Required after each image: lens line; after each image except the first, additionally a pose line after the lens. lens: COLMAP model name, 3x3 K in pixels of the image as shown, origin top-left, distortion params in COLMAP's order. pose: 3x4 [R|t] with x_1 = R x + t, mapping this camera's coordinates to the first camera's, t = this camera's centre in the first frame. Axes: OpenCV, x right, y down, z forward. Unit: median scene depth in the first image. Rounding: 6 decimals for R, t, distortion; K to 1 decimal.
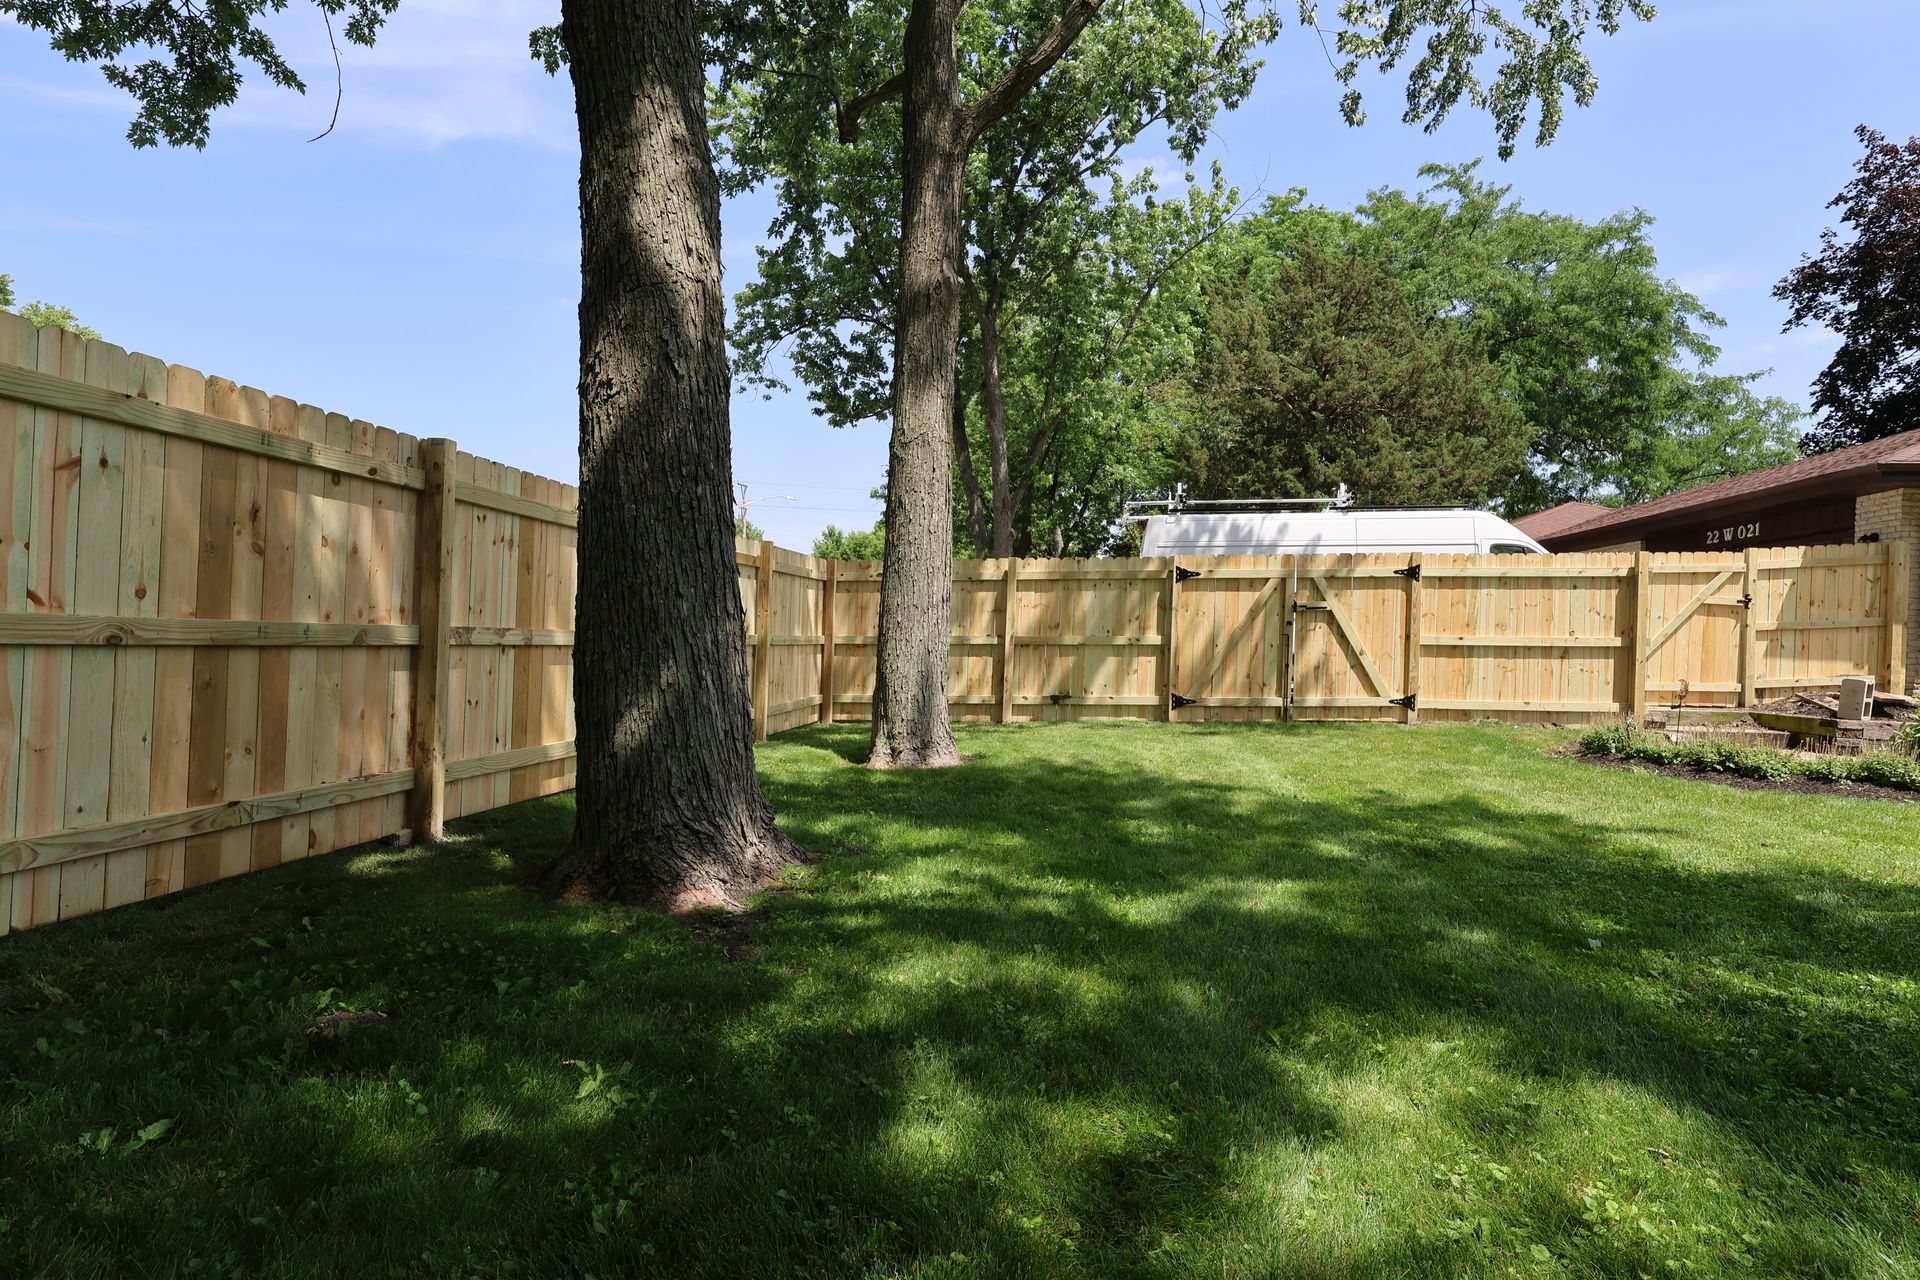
lens RADIAL K [[1030.4, 0, 952.1], [0, 1030.4, 637.1], [0, 0, 1]] dist [-0.000485, 0.000066]
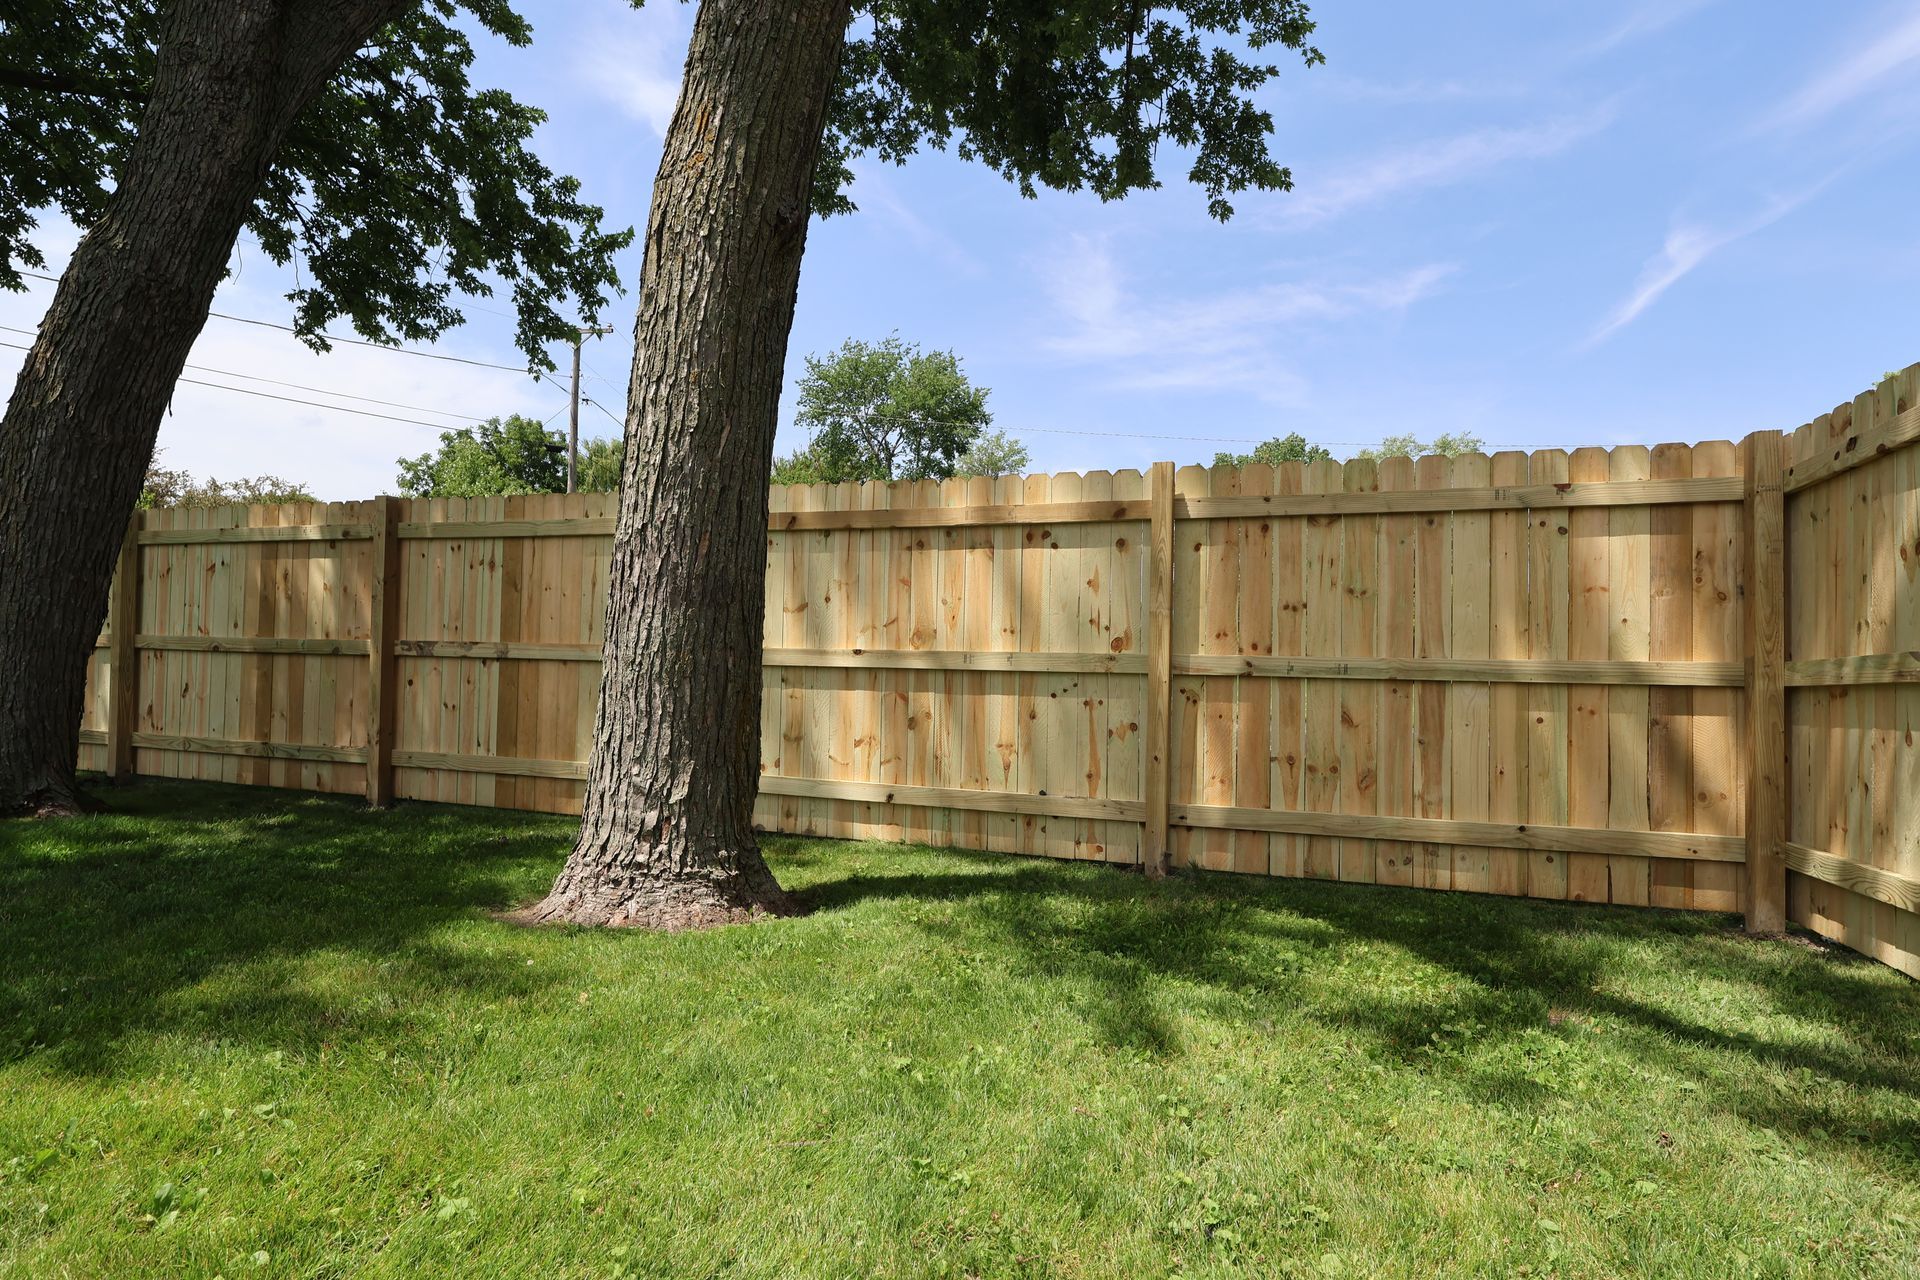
lens RADIAL K [[1030.4, 0, 946.8], [0, 1030.4, 636.6], [0, 0, 1]] dist [-0.000485, 0.000066]
pose [[-0.195765, -0.059862, -0.978822, 0.279983], [-0.025415, 0.998110, -0.055958, 0.017576], [0.980321, 0.013923, -0.196917, 0.873925]]
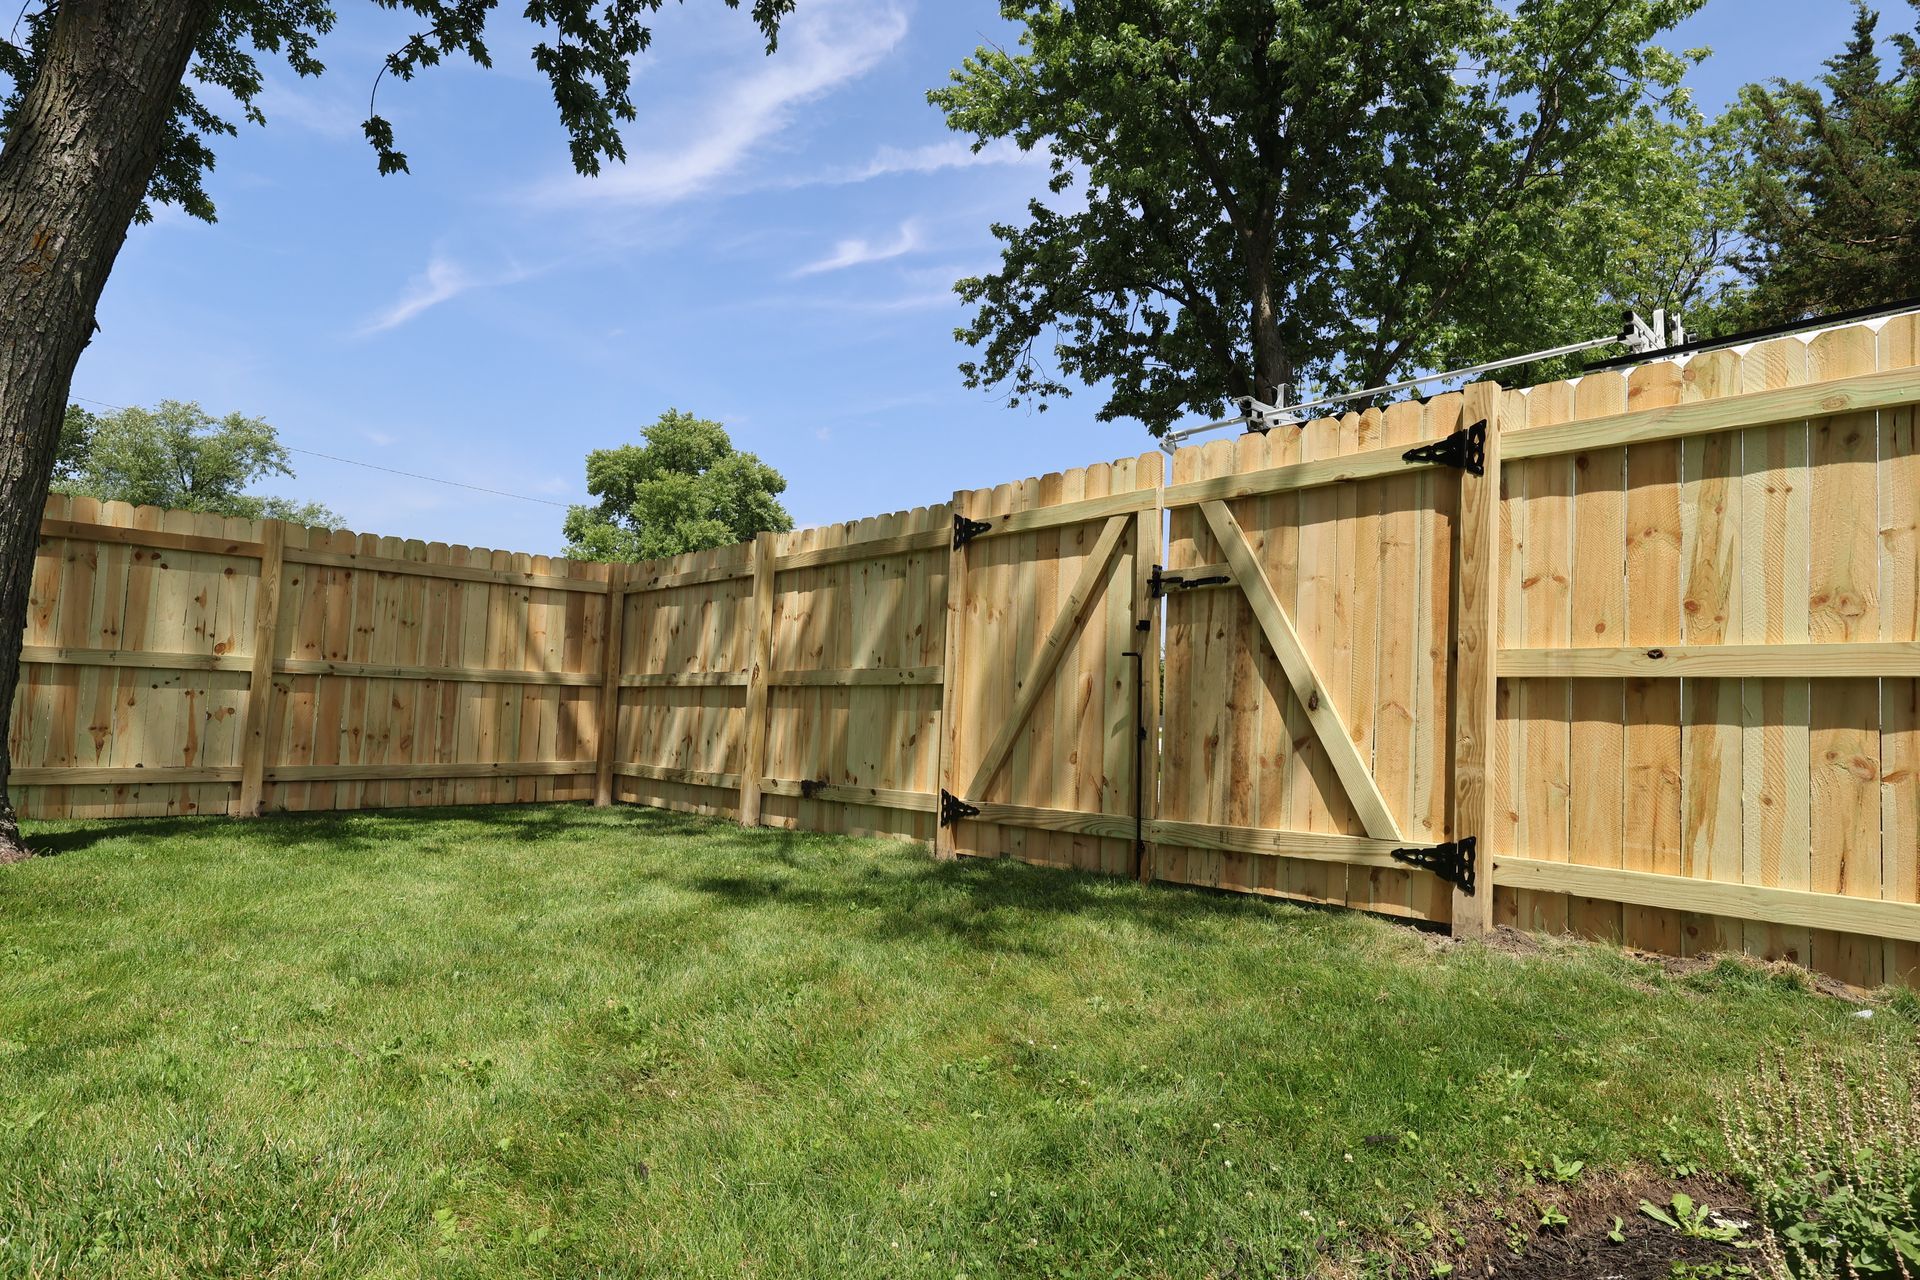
lens RADIAL K [[1030.4, 0, 955.9], [0, 1030.4, 633.9], [0, 0, 1]] dist [-0.000485, 0.000066]
pose [[0.786499, -0.030876, -0.616820, 0.518201], [-0.022642, 0.996637, -0.078759, 0.022554], [0.617177, 0.075910, 0.783154, 0.658865]]
